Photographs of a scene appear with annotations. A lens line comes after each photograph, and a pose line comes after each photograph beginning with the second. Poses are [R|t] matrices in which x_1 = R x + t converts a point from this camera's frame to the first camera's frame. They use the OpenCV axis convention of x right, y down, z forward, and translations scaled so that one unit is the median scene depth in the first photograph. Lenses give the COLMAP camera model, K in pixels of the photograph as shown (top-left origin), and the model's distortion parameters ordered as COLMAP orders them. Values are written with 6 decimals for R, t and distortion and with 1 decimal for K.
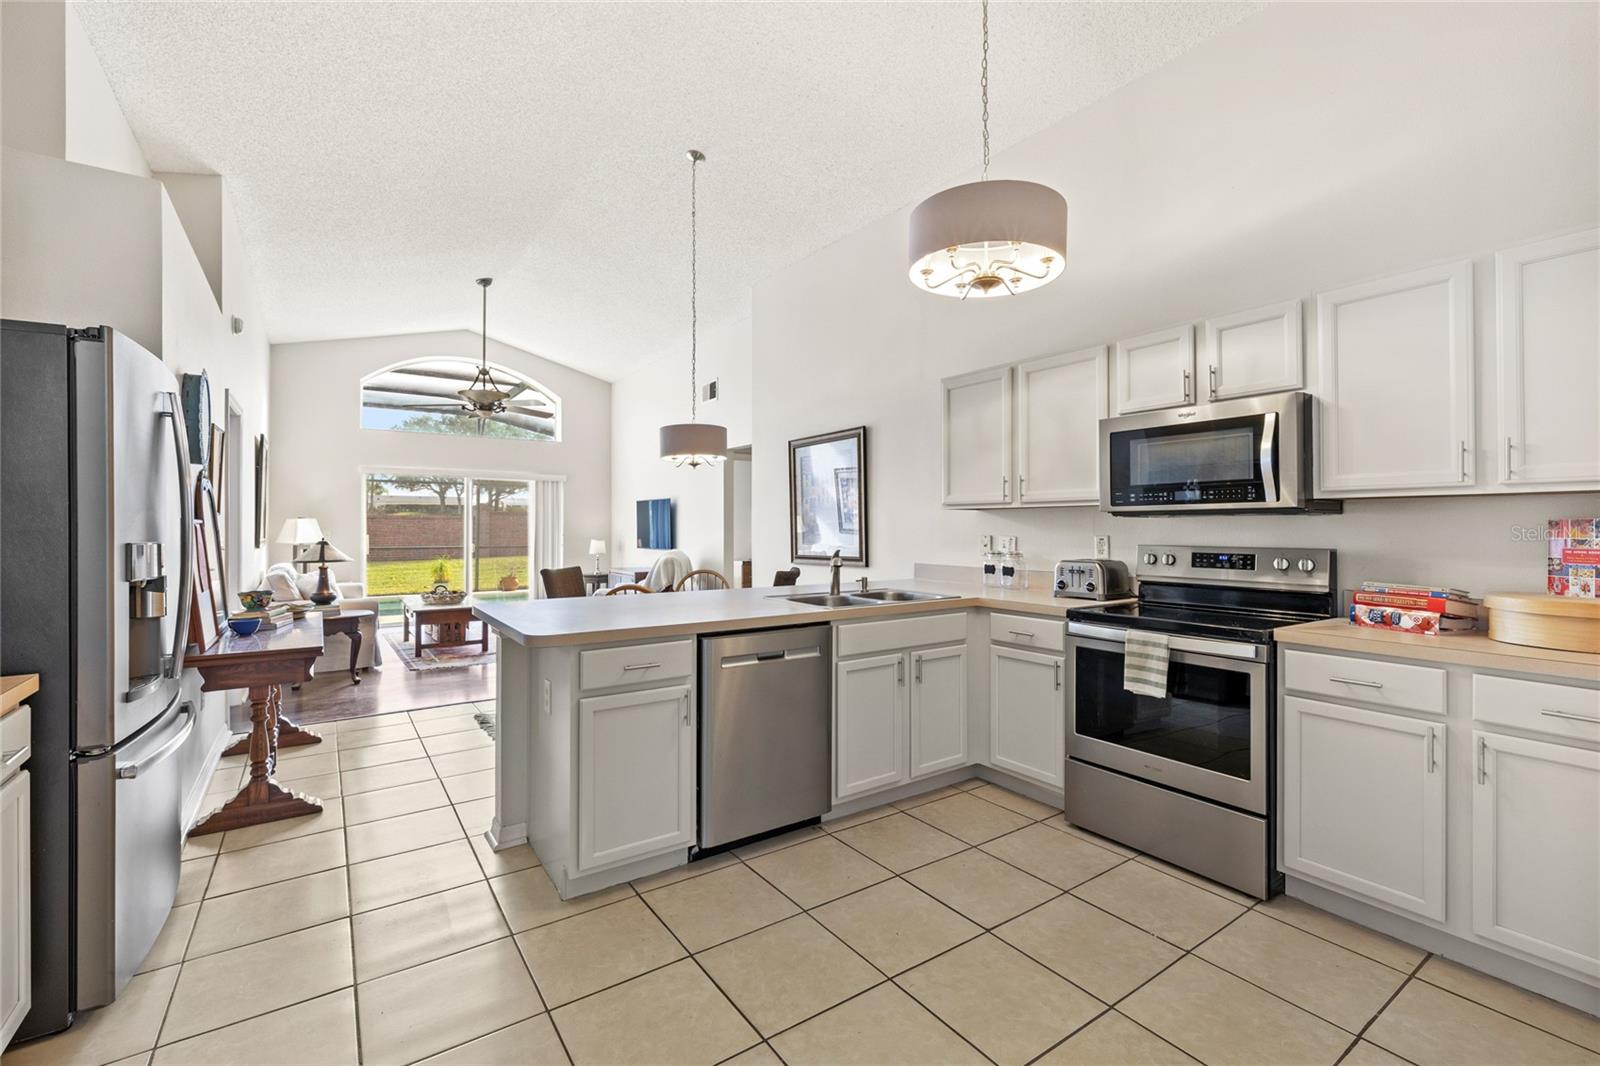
lens RADIAL K [[679.1, 0, 796.4], [0, 679.1, 522.9], [0, 0, 1]] dist [-0.000414, 0.000079]
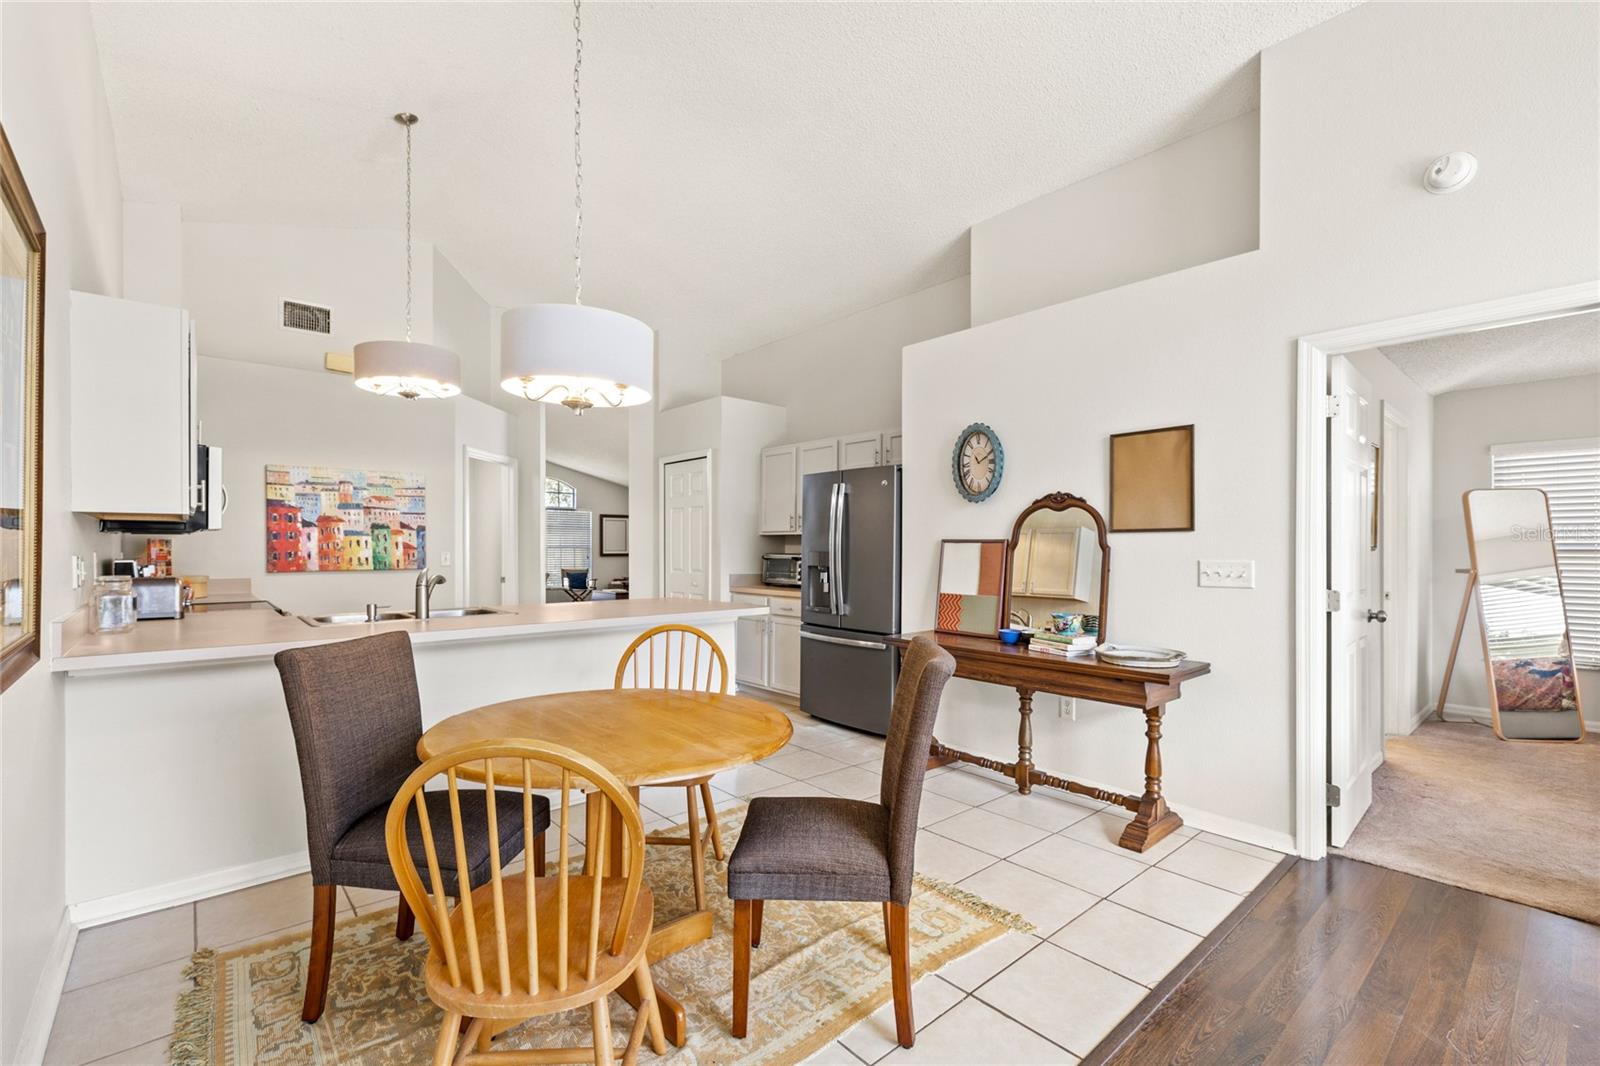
lens RADIAL K [[689.9, 0, 787.7], [0, 689.9, 545.1], [0, 0, 1]] dist [-0.011637, 0.017146]
pose [[-0.994115, -0.003047, -0.108288, -0.180280], [-0.002025, 0.999952, -0.009546, 0.009495], [0.108312, -0.009270, -0.994074, 1.108361]]
